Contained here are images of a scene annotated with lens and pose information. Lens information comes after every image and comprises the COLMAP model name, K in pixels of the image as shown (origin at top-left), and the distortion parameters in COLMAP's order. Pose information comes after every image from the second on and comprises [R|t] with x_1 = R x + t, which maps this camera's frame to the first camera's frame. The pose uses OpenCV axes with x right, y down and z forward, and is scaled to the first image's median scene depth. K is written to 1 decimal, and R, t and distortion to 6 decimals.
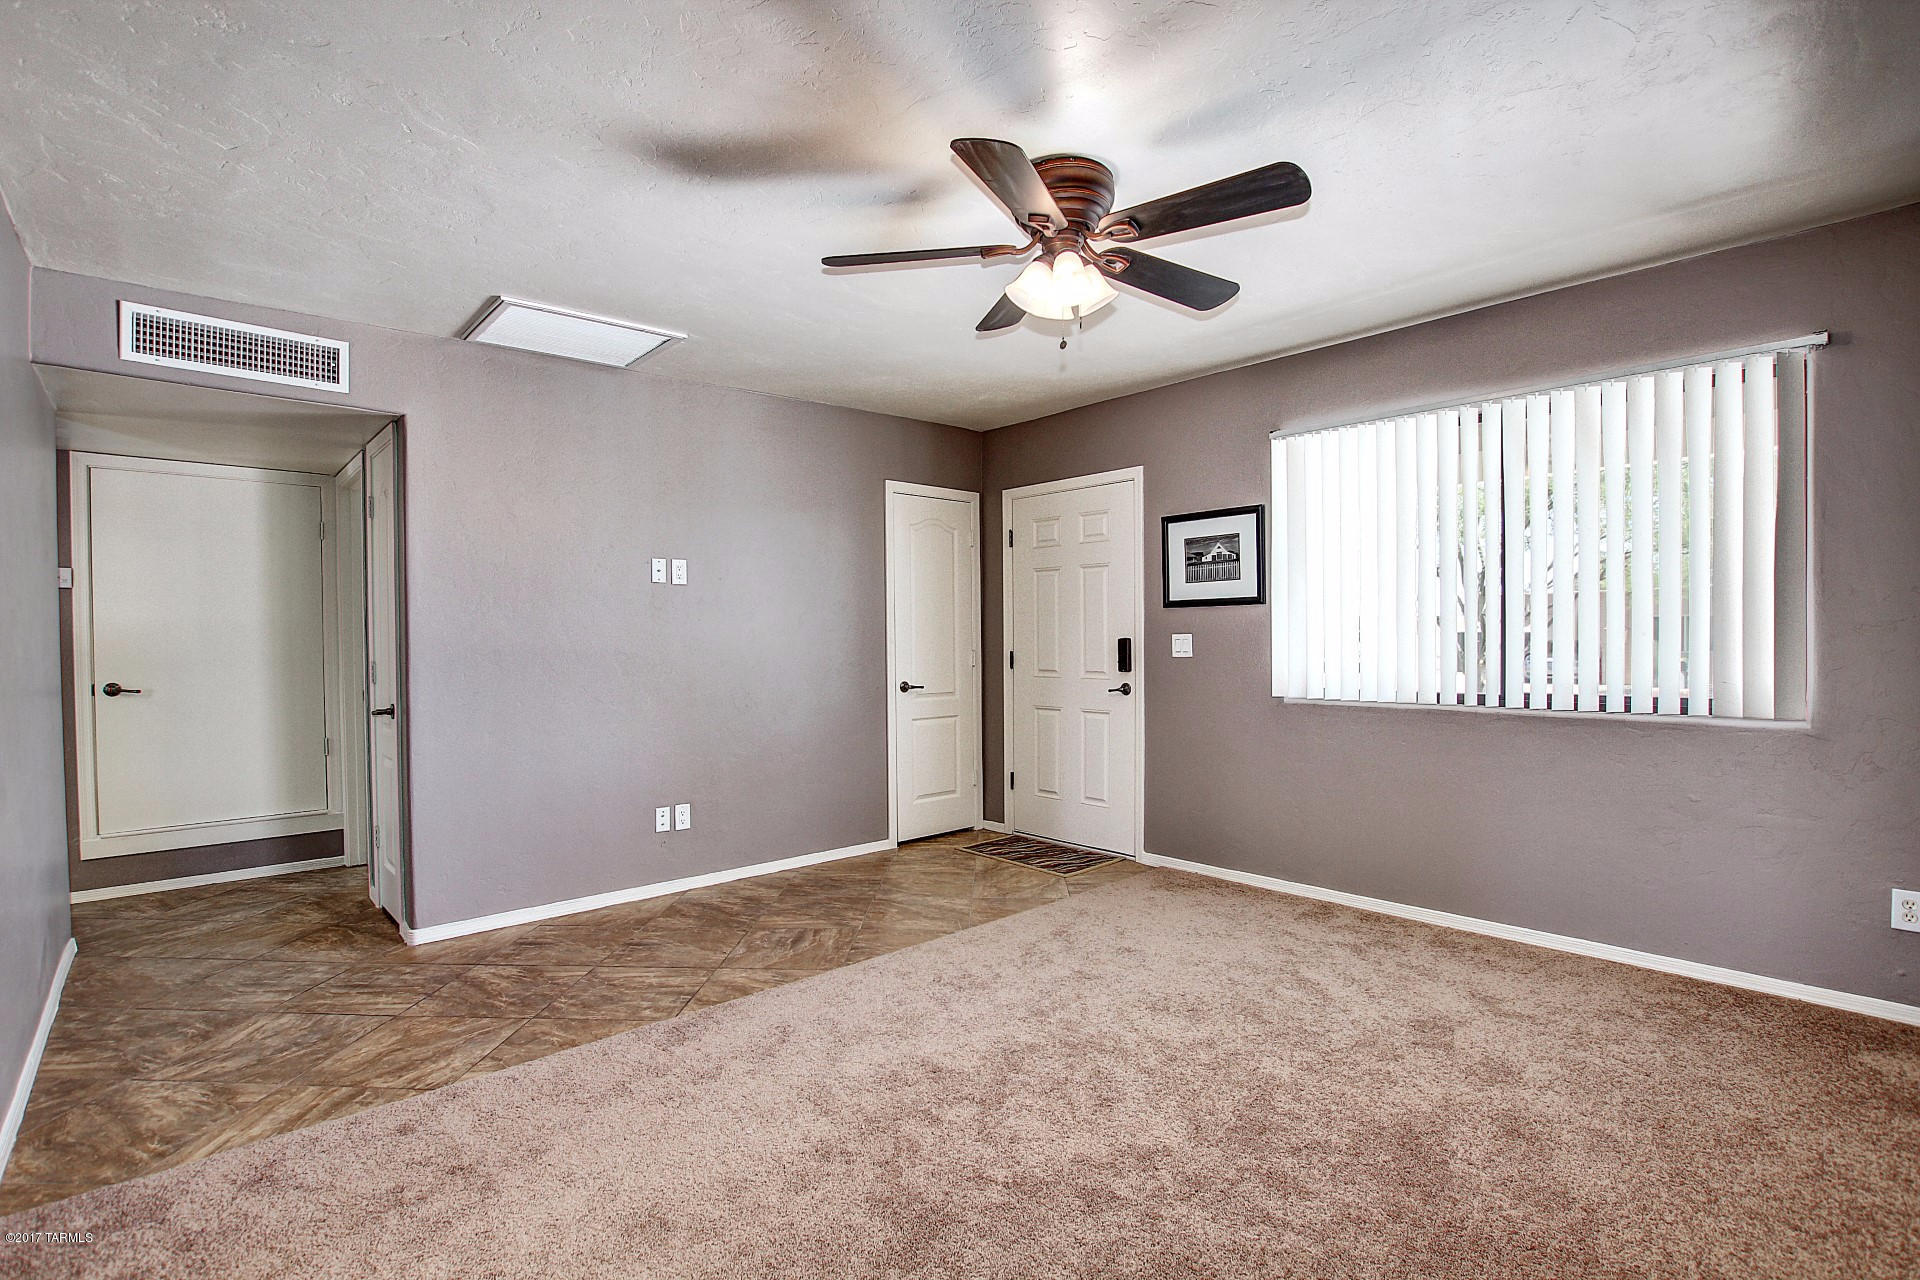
lens RADIAL K [[887.3, 0, 967.4], [0, 887.3, 649.0], [0, 0, 1]] dist [-0.033376, 0.004630]
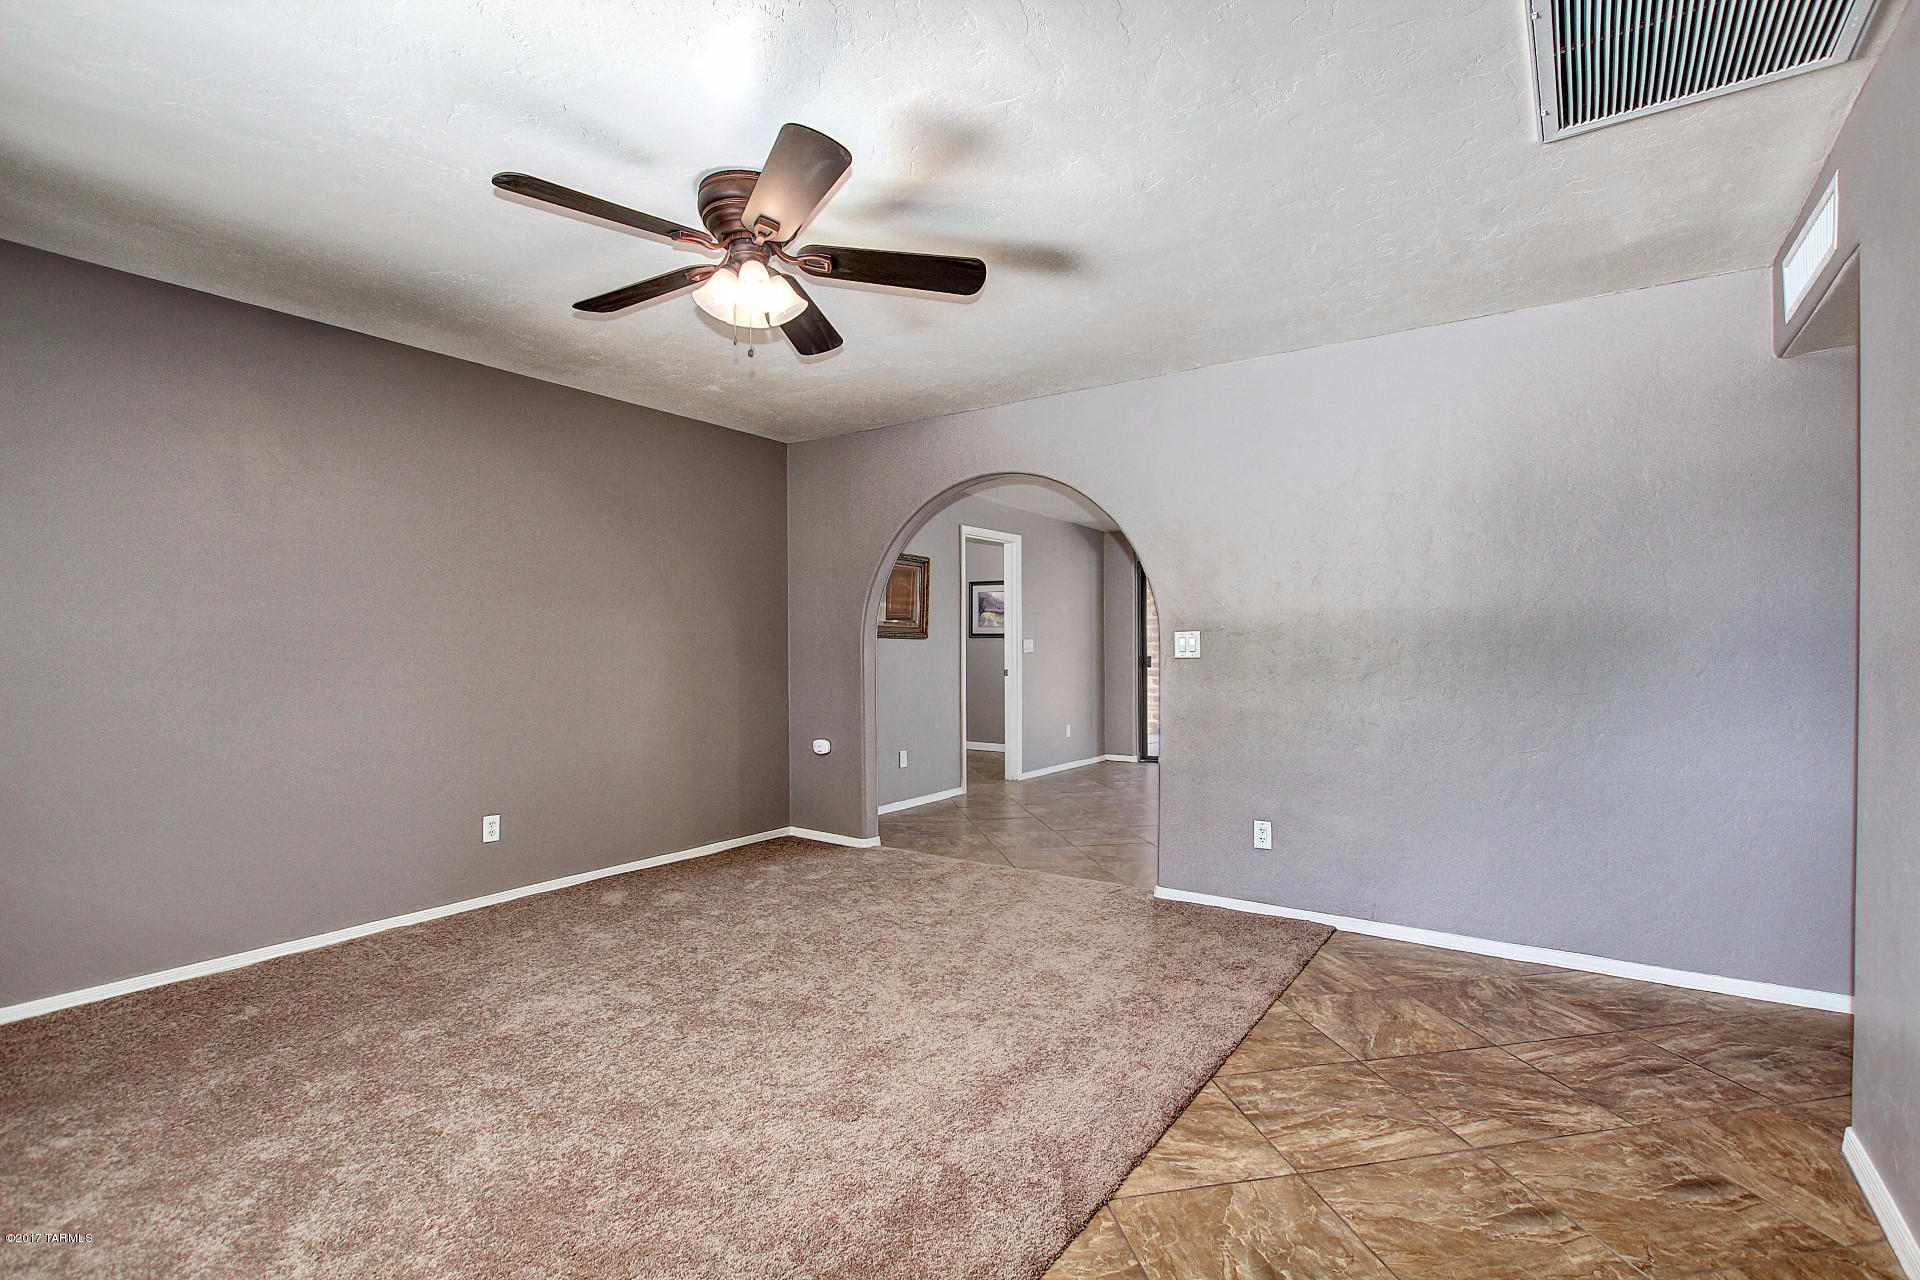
lens RADIAL K [[887.3, 0, 967.4], [0, 887.3, 649.0], [0, 0, 1]] dist [-0.033376, 0.004630]
pose [[-0.976776, 0.017692, -0.213534, 0.061637], [0.013218, 0.999663, 0.022362, -0.018980], [0.213857, 0.019020, -0.976680, 1.430430]]
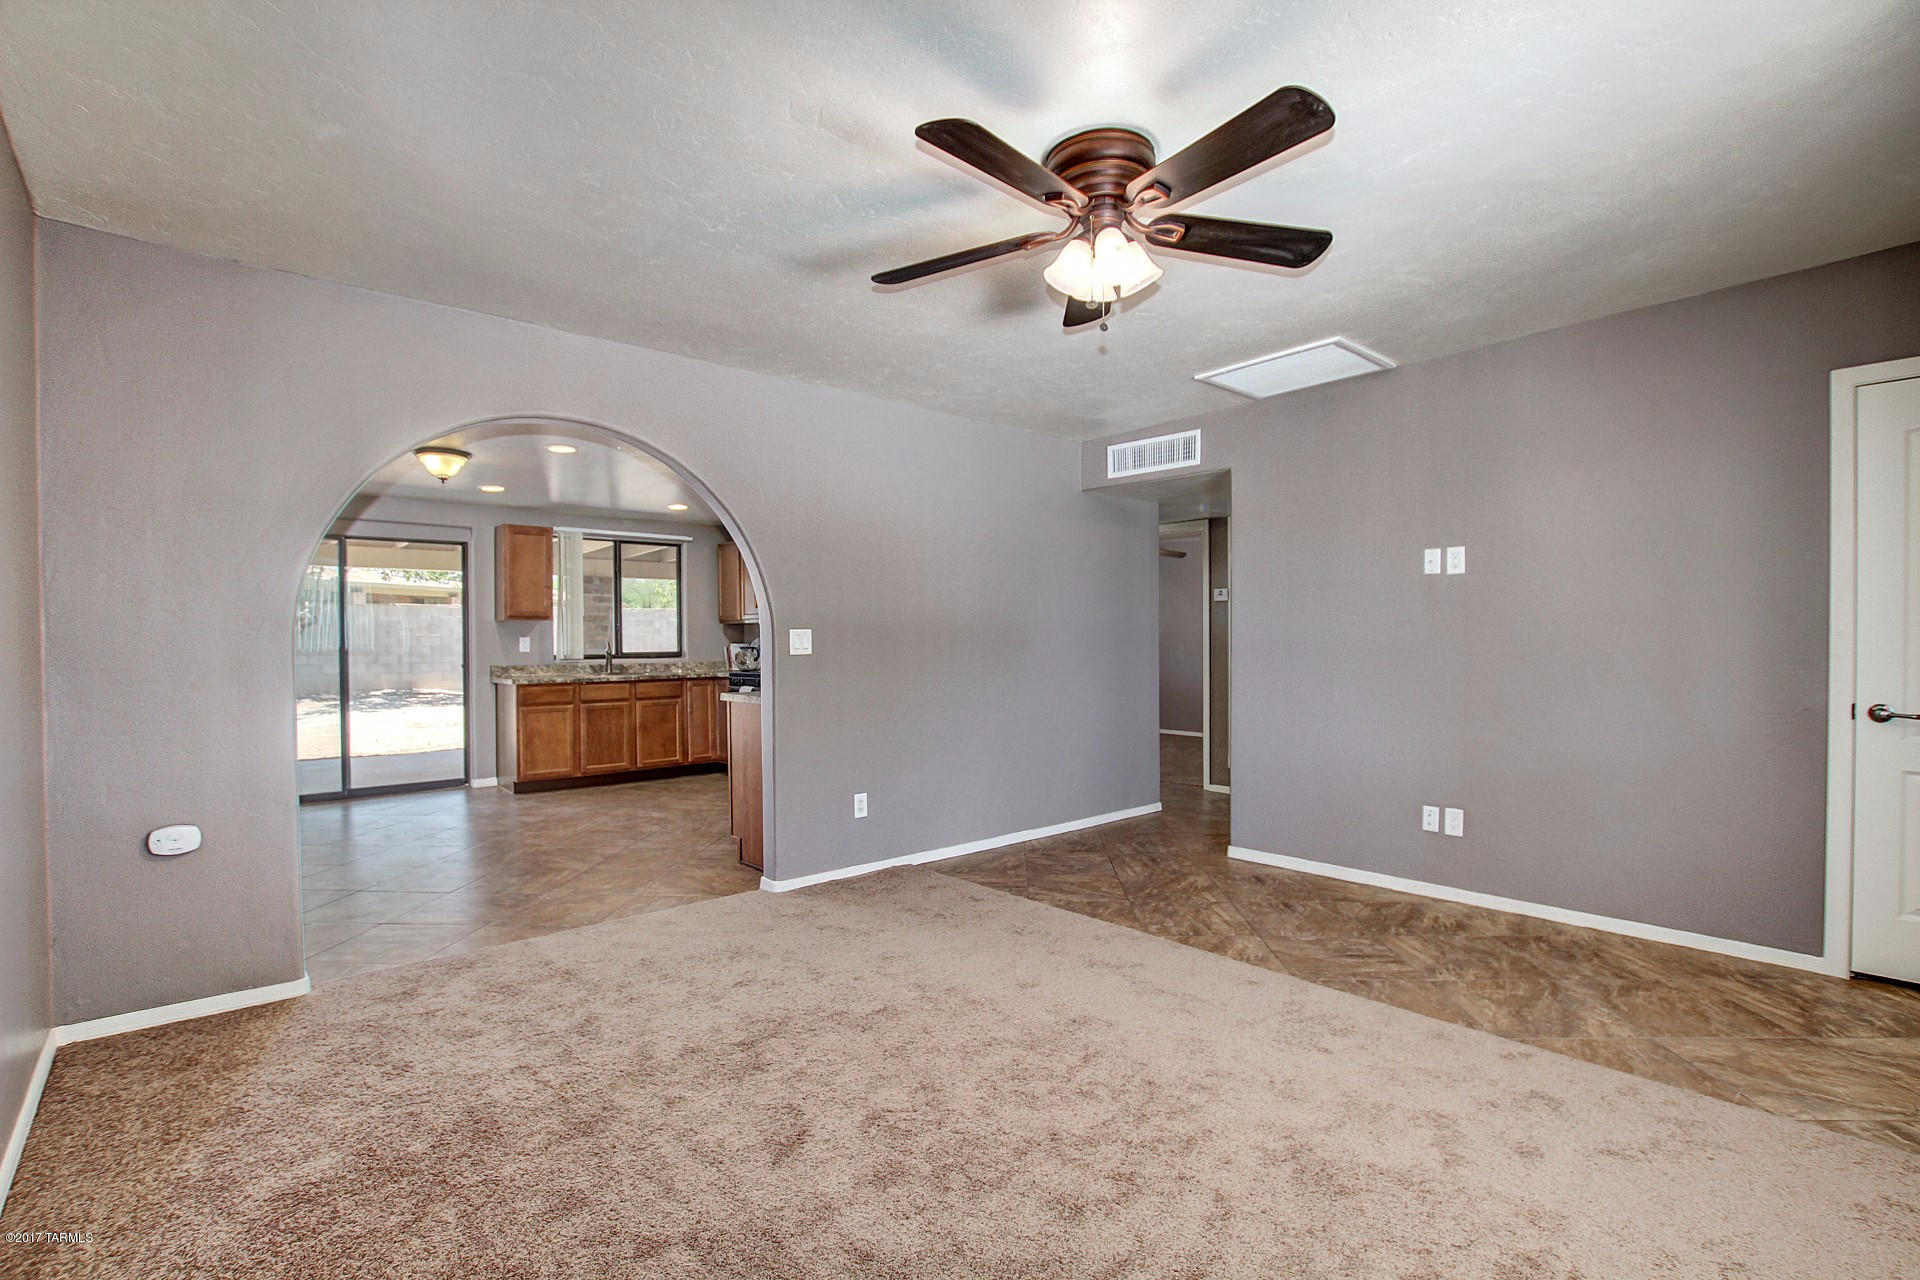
lens RADIAL K [[887.3, 0, 967.4], [0, 887.3, 649.0], [0, 0, 1]] dist [-0.033376, 0.004630]
pose [[-0.010127, 0.019573, -0.999757, 0.745296], [-0.006979, 0.999783, 0.019644, -0.010138], [0.999924, 0.007177, -0.009989, 0.603165]]
